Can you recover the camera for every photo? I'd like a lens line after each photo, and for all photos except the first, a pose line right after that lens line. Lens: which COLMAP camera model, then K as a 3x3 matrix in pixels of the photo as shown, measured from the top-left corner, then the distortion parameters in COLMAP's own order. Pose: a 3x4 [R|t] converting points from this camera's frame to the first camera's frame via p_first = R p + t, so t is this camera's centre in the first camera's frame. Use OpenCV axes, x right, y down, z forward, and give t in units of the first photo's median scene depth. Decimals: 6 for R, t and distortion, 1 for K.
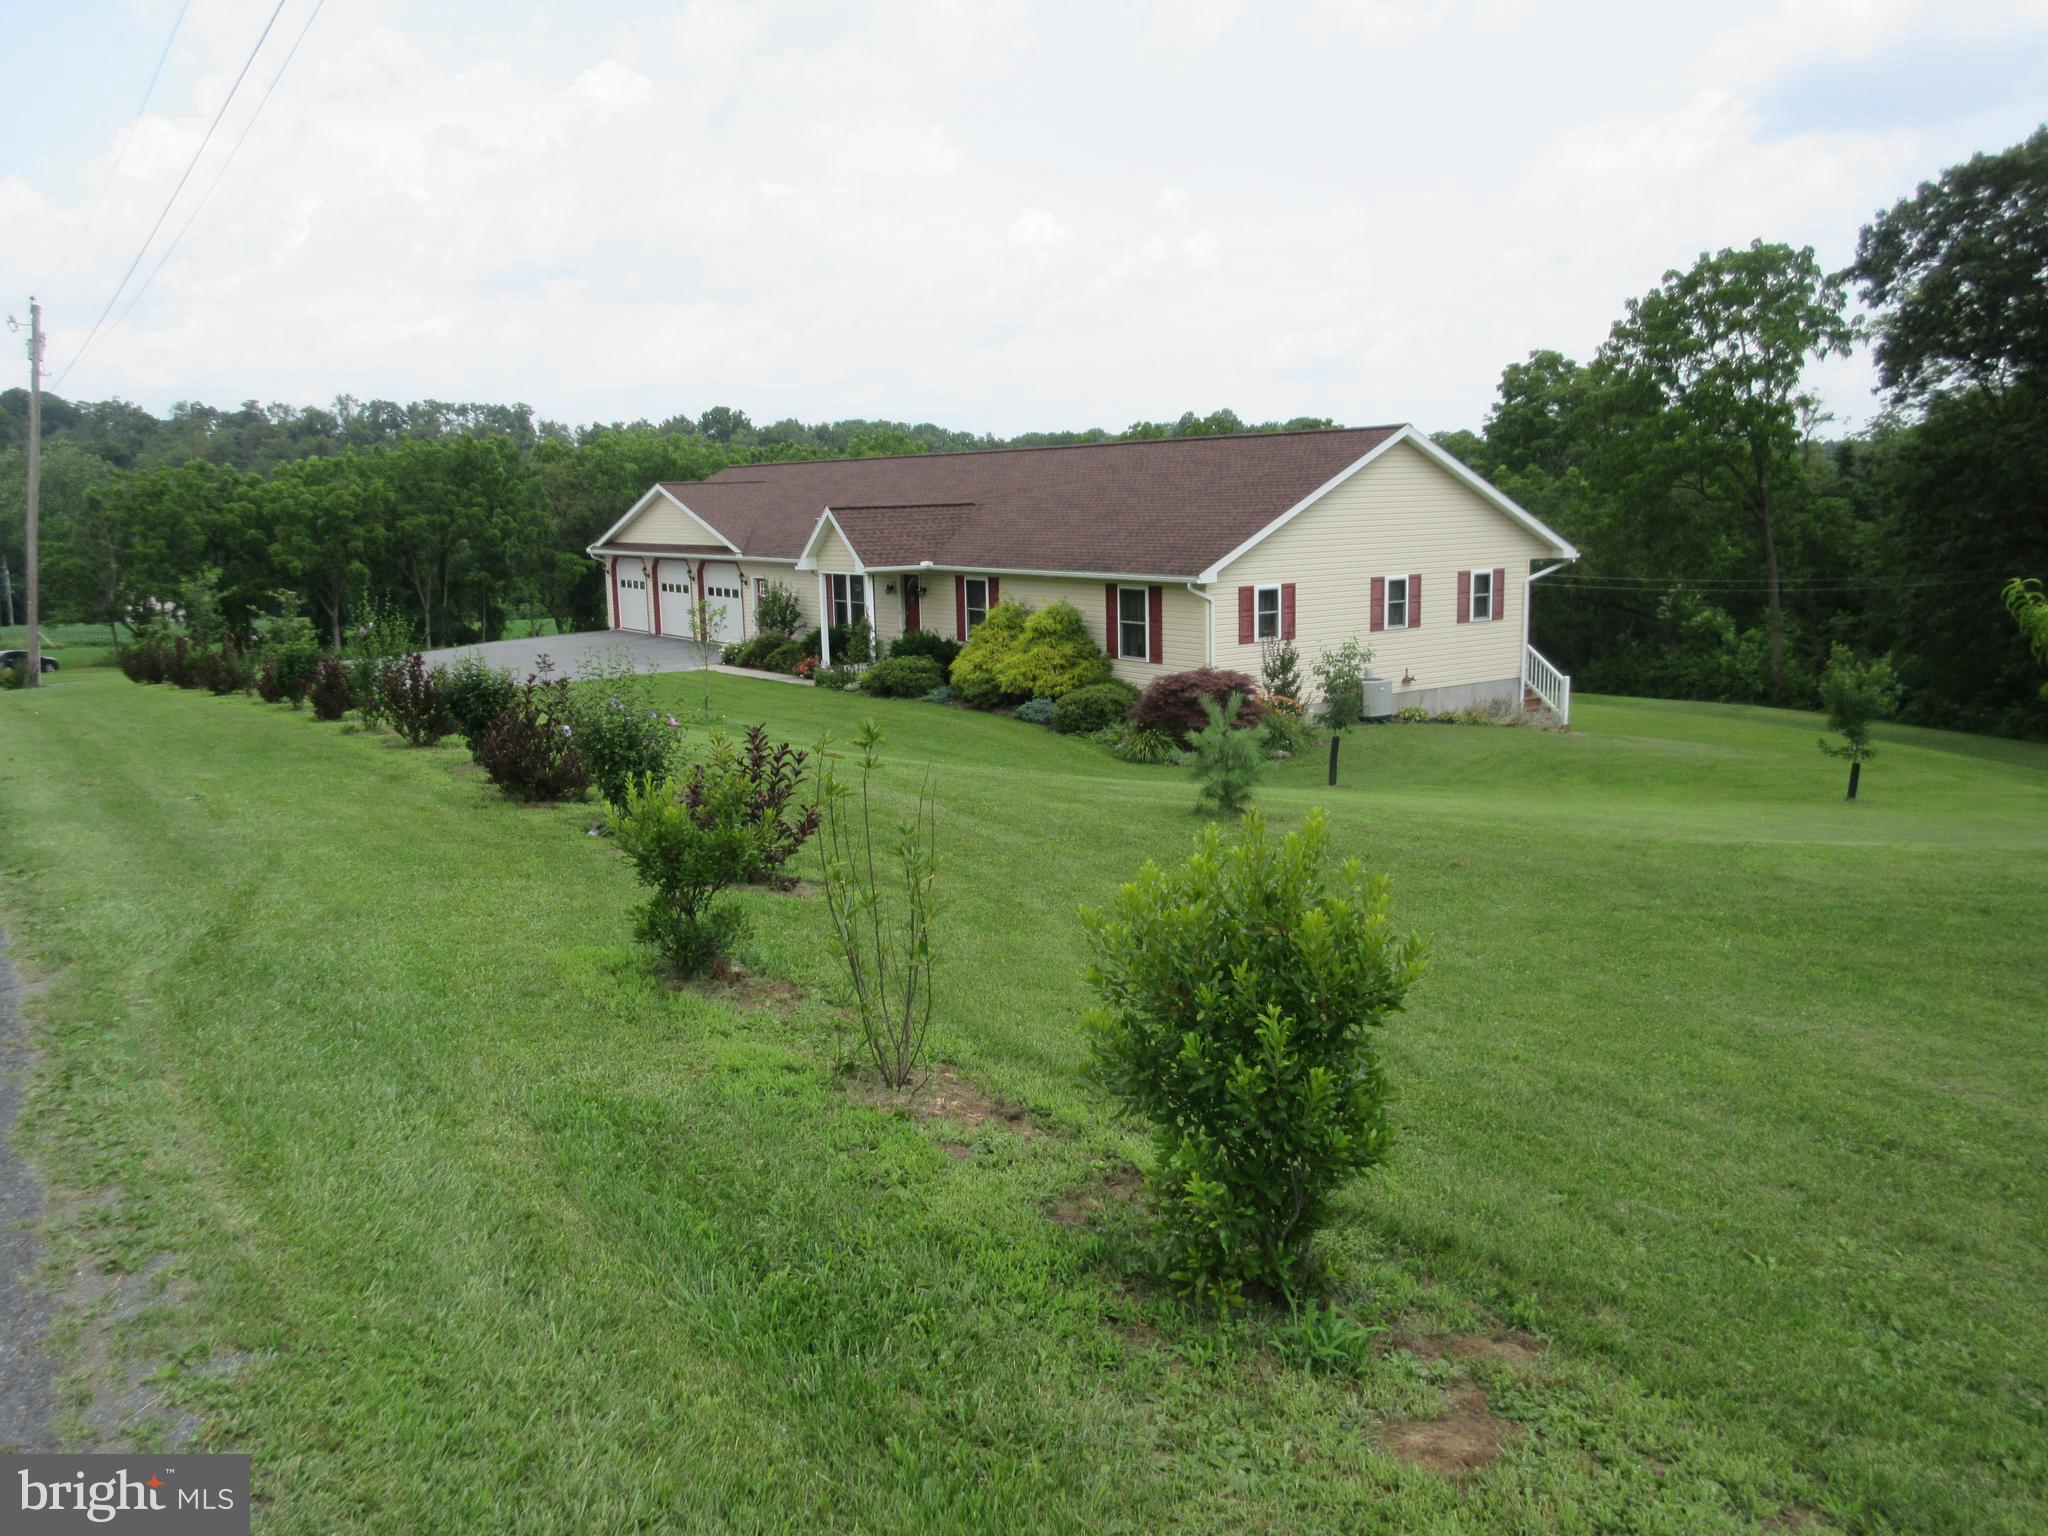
lens RADIAL K [[1642.4, 0, 1018.9], [0, 1642.4, 765.2], [0, 0, 1]] dist [0.003803, 0.008369]
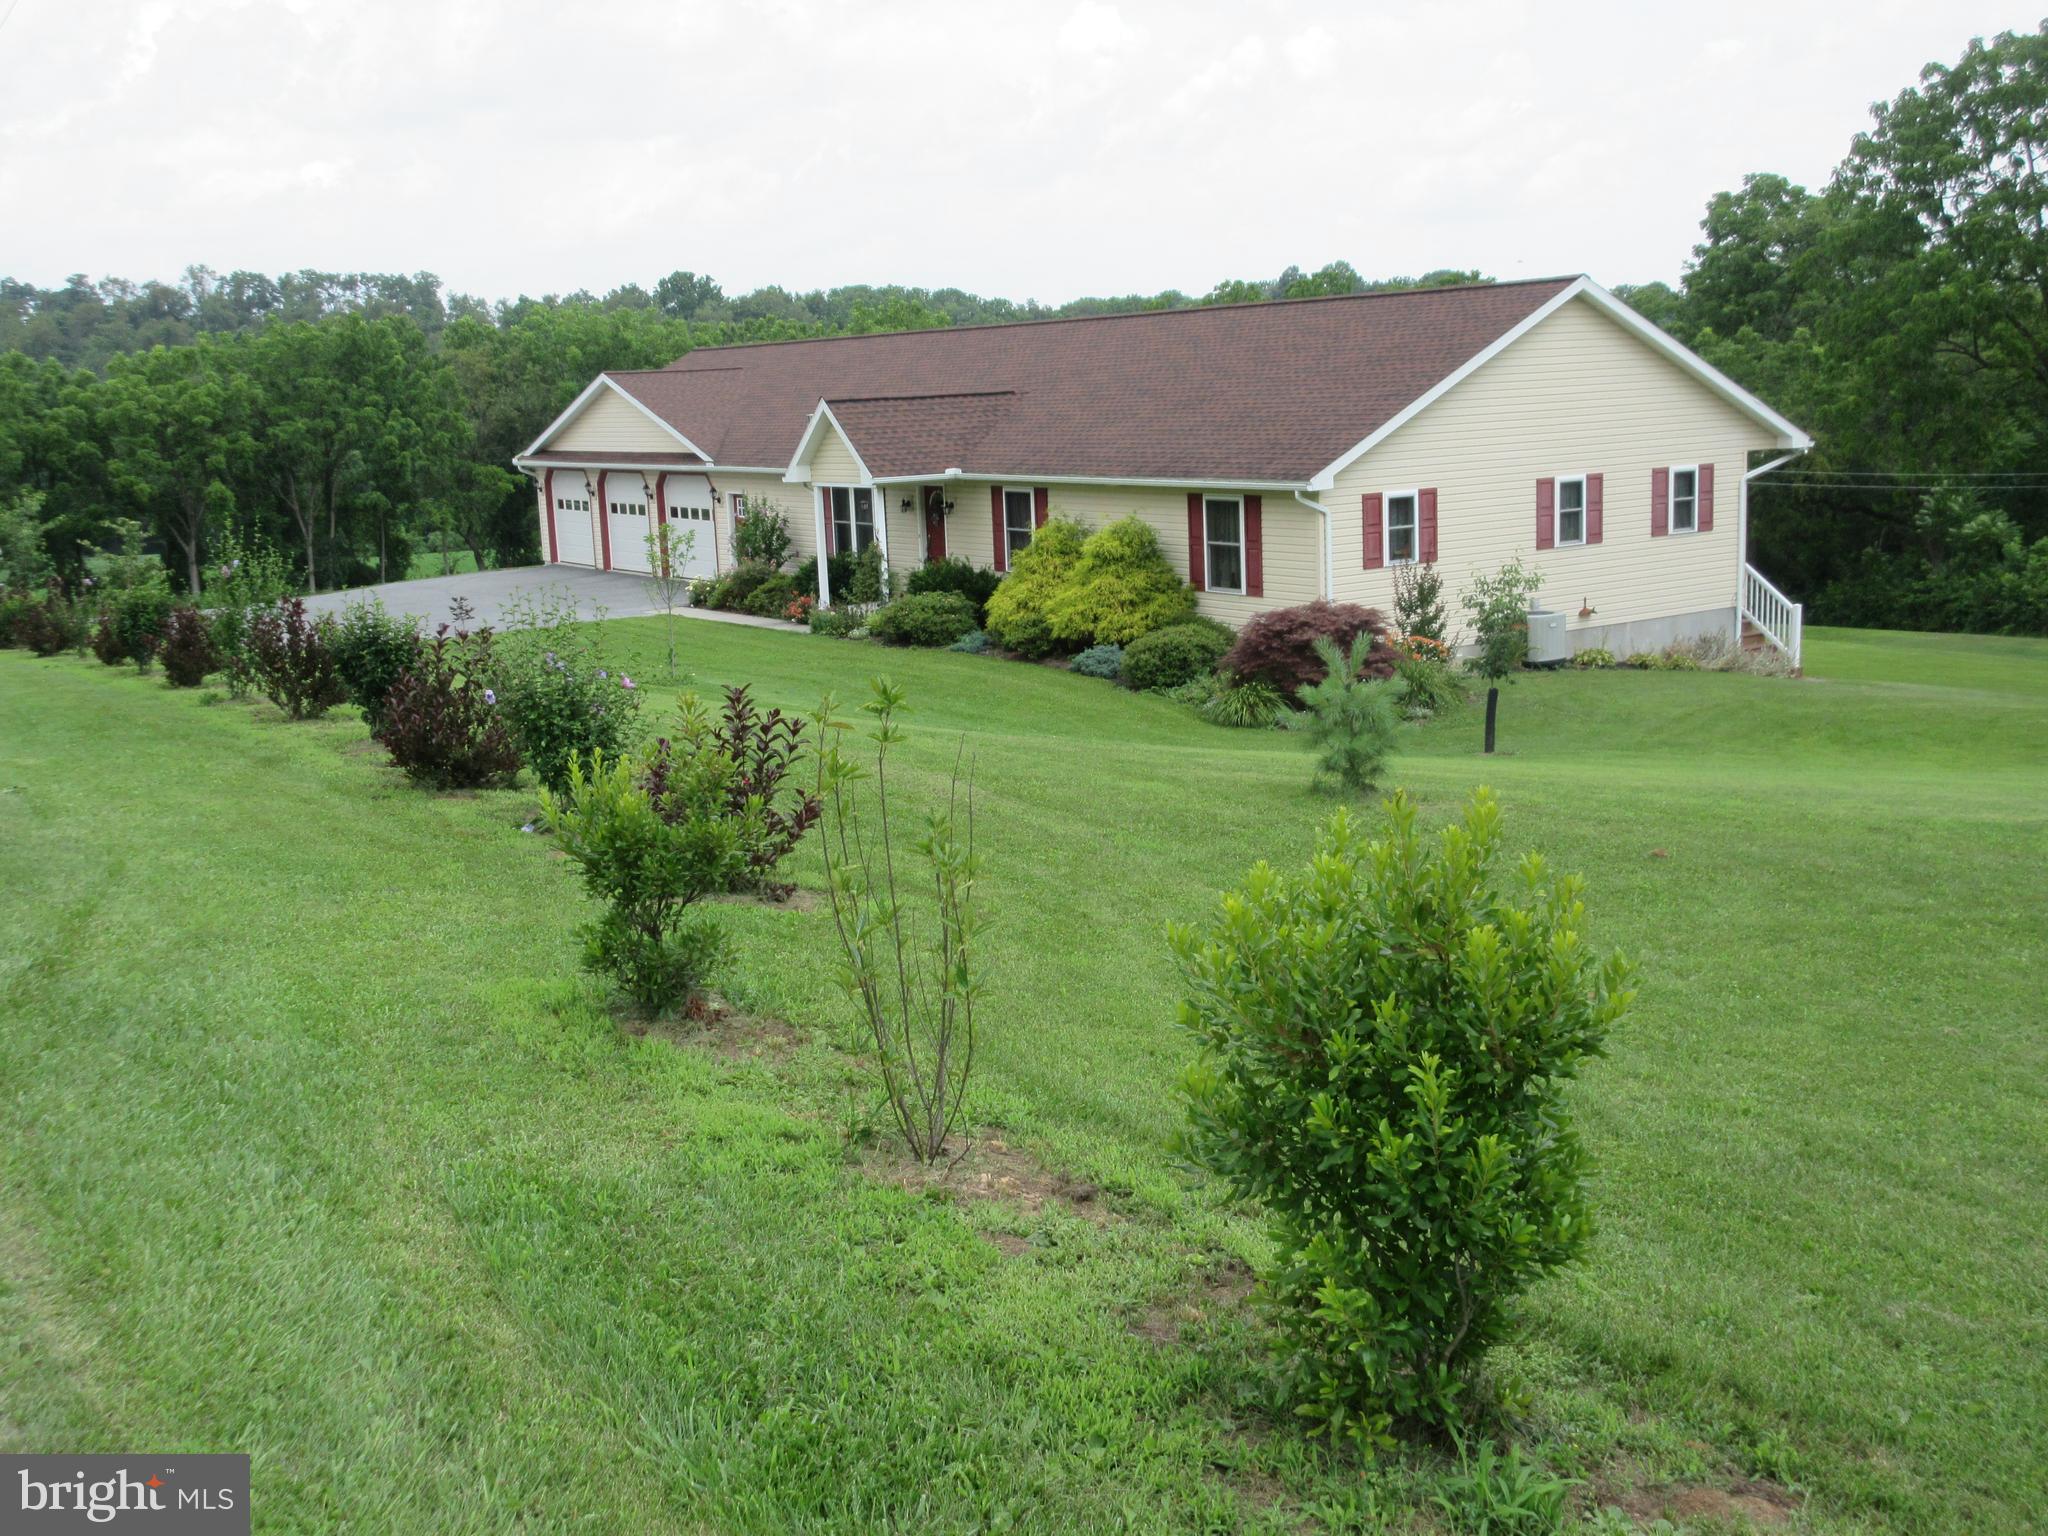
lens RADIAL K [[2131.4, 0, 1021.0], [0, 2131.4, 764.2], [0, 0, 1]] dist [0.020281, 0.000000]
pose [[0.999555, -0.014339, -0.026173, -0.000410], [0.014732, 0.999781, 0.014897, -0.000166], [0.025953, -0.015275, 0.999546, 0.002160]]
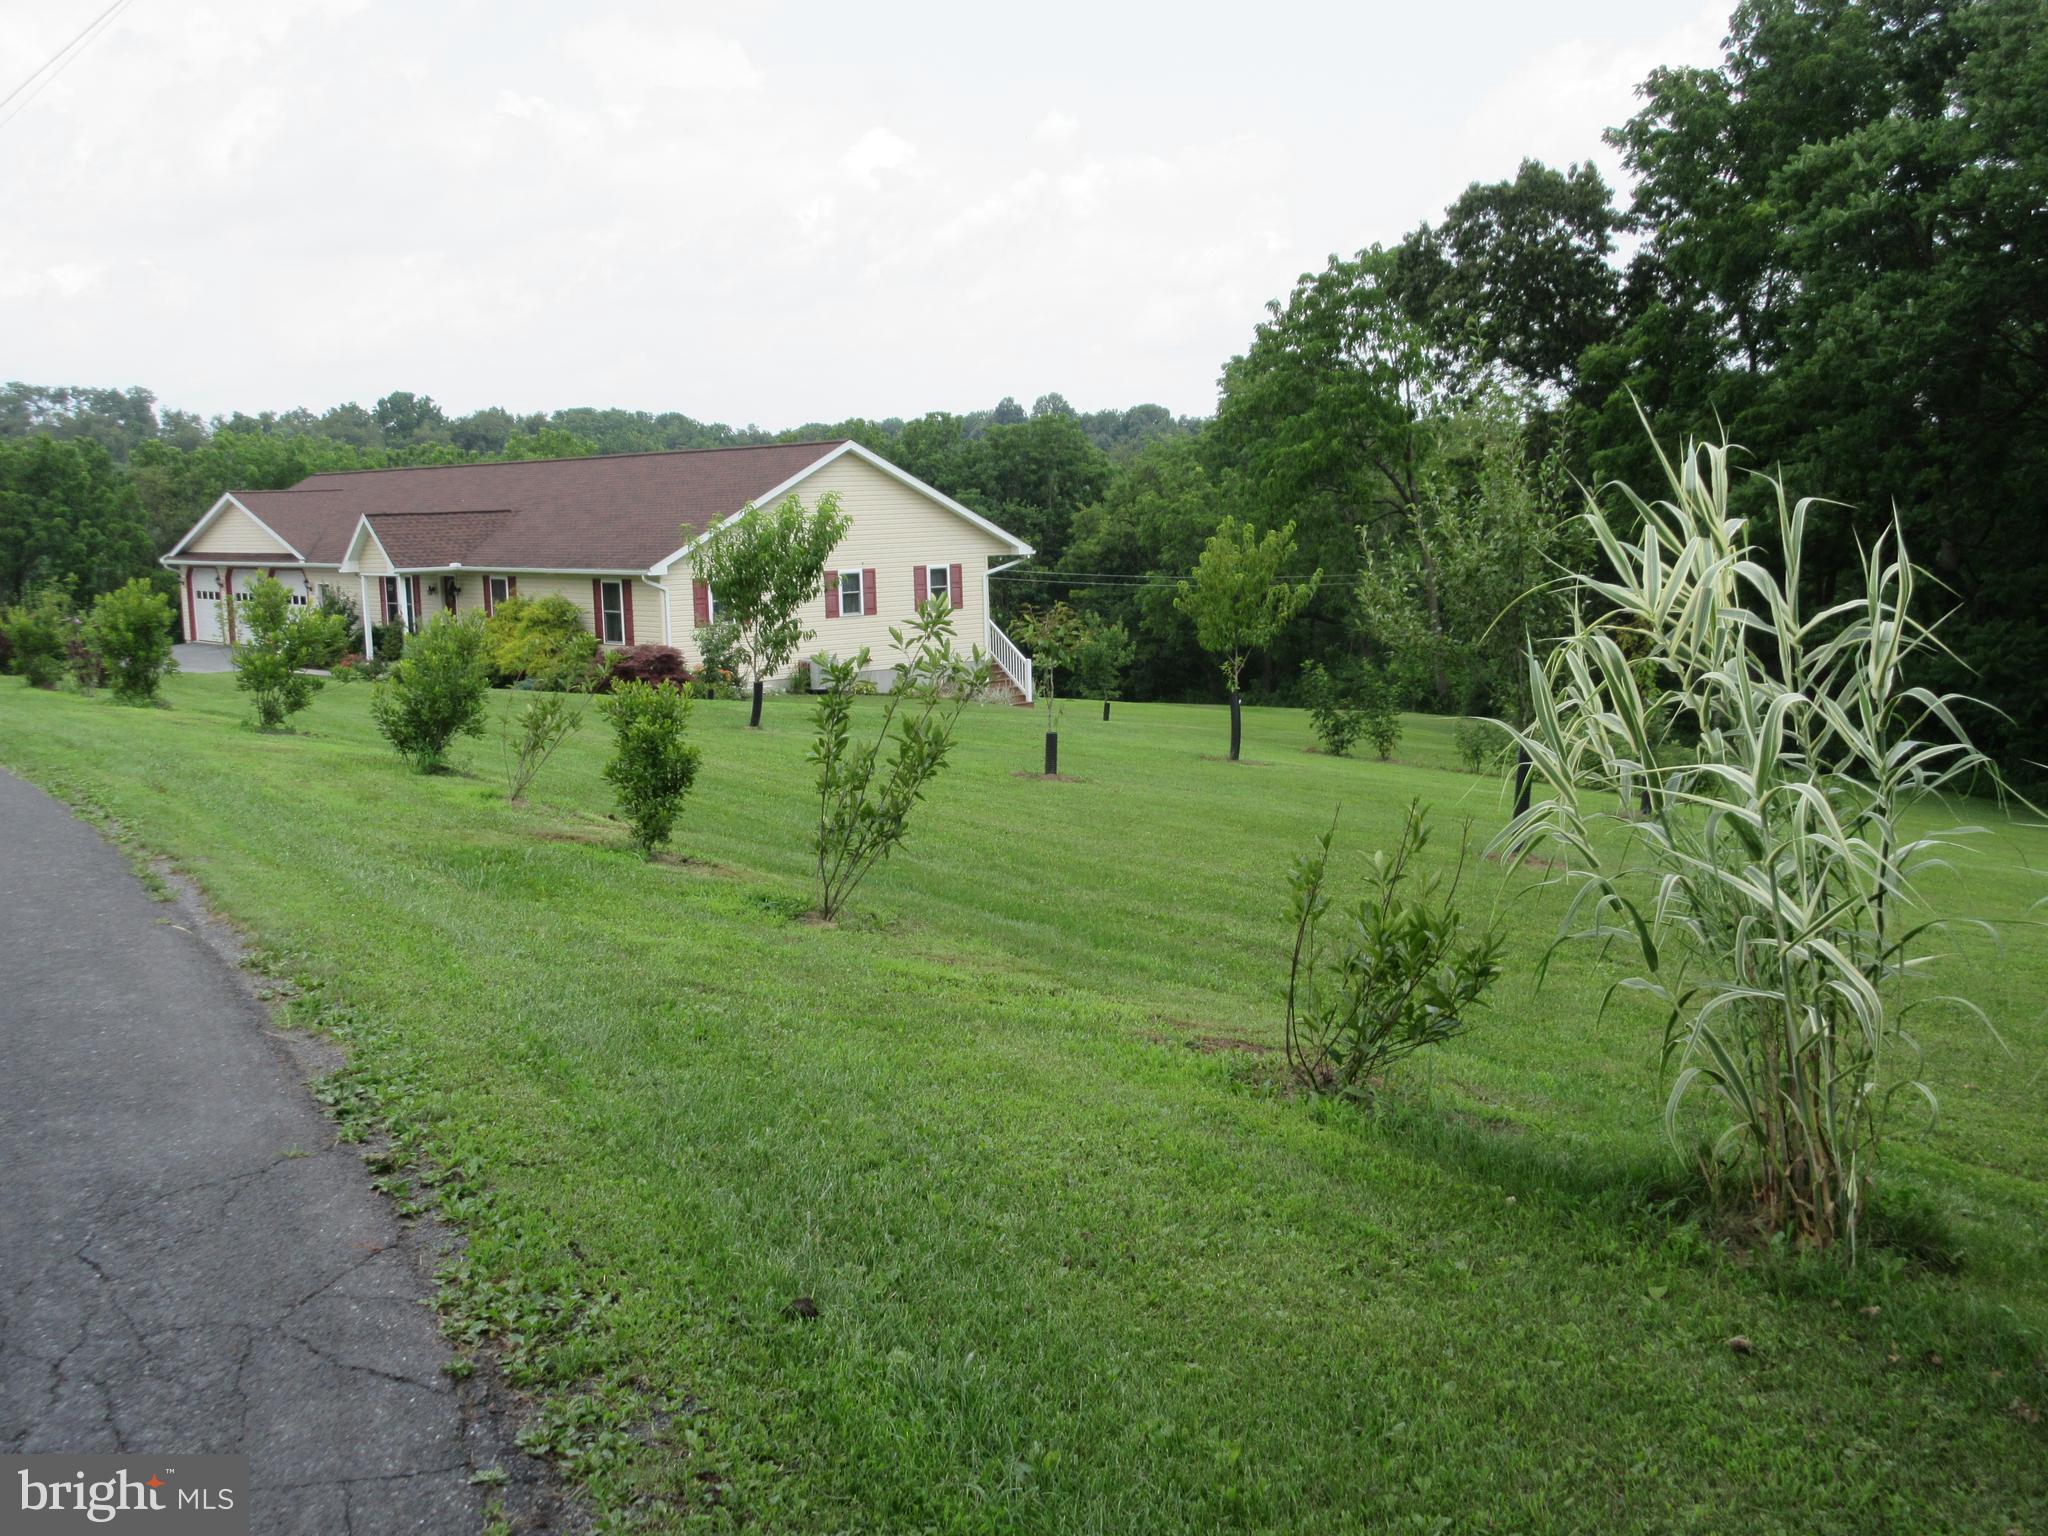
lens RADIAL K [[2131.4, 0, 1014.5], [0, 2131.4, 778.8], [0, 0, 1]] dist [0.020281, 0.000000]
pose [[0.995804, -0.017199, 0.089881, 0.167204], [0.020234, 0.999252, -0.032960, 0.067106], [-0.089247, 0.034640, 0.995407, -0.402098]]
